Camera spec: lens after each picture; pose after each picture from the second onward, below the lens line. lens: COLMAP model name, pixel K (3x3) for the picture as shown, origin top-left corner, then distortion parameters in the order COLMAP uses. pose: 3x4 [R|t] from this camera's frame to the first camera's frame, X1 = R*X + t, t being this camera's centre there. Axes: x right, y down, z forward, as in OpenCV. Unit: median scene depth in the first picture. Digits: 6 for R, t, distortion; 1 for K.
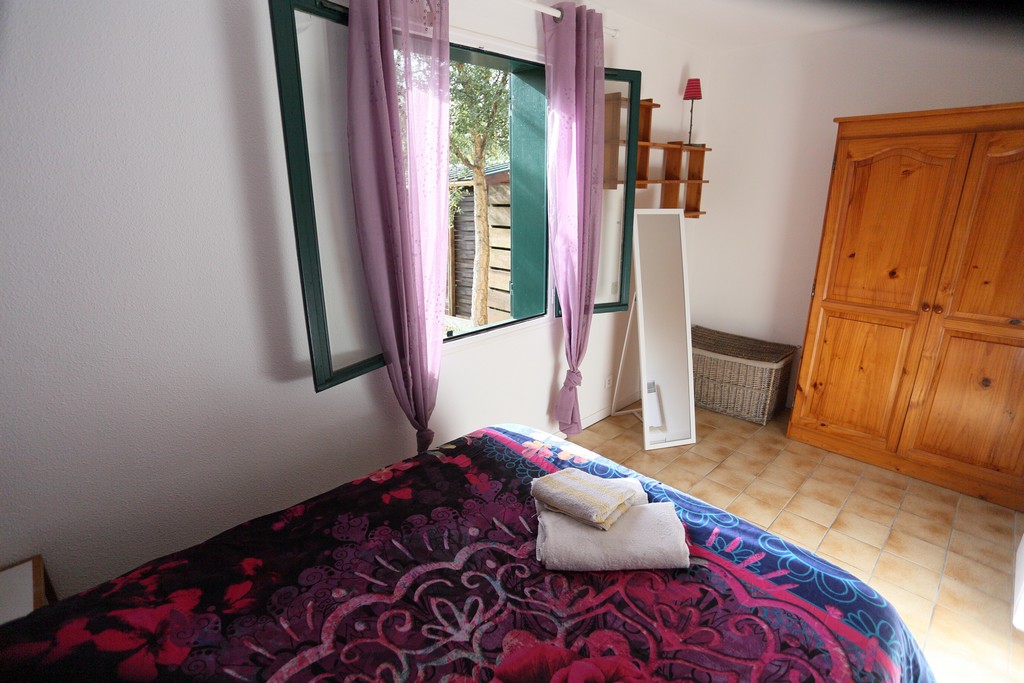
lens RADIAL K [[488.5, 0, 513.4], [0, 488.5, 342.2], [0, 0, 1]] dist [-0.004577, 0.000667]
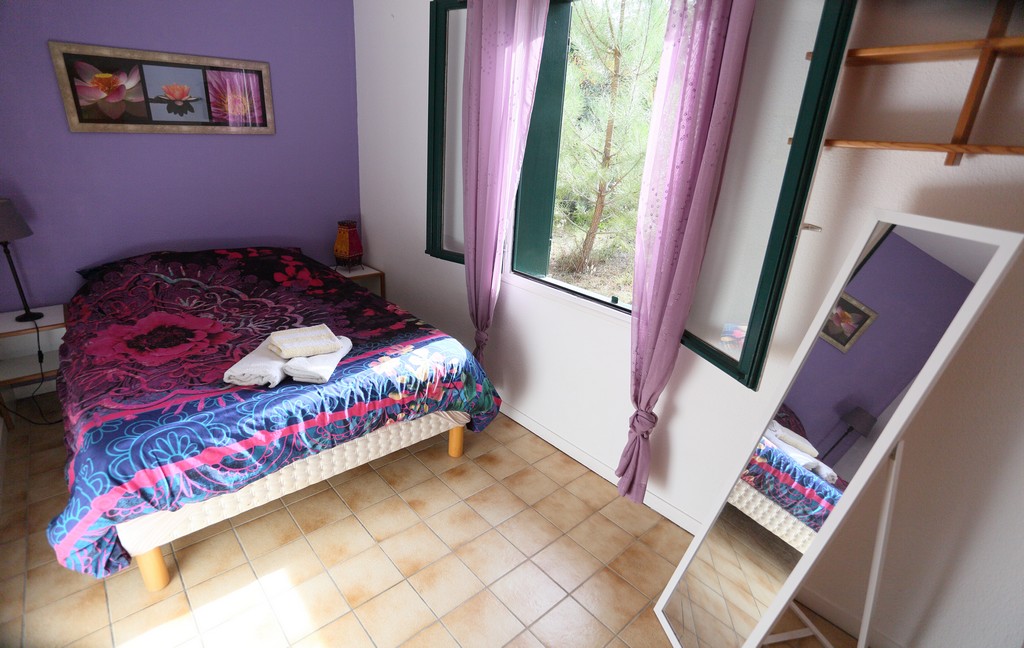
lens RADIAL K [[503.2, 0, 509.6], [0, 503.2, 323.8], [0, 0, 1]] dist [-0.007045, -0.000903]
pose [[-0.050750, 0.352293, -0.934513, 1.709819], [-0.340320, 0.873616, 0.347817, -0.522624], [0.938939, 0.335685, 0.075556, 1.676150]]
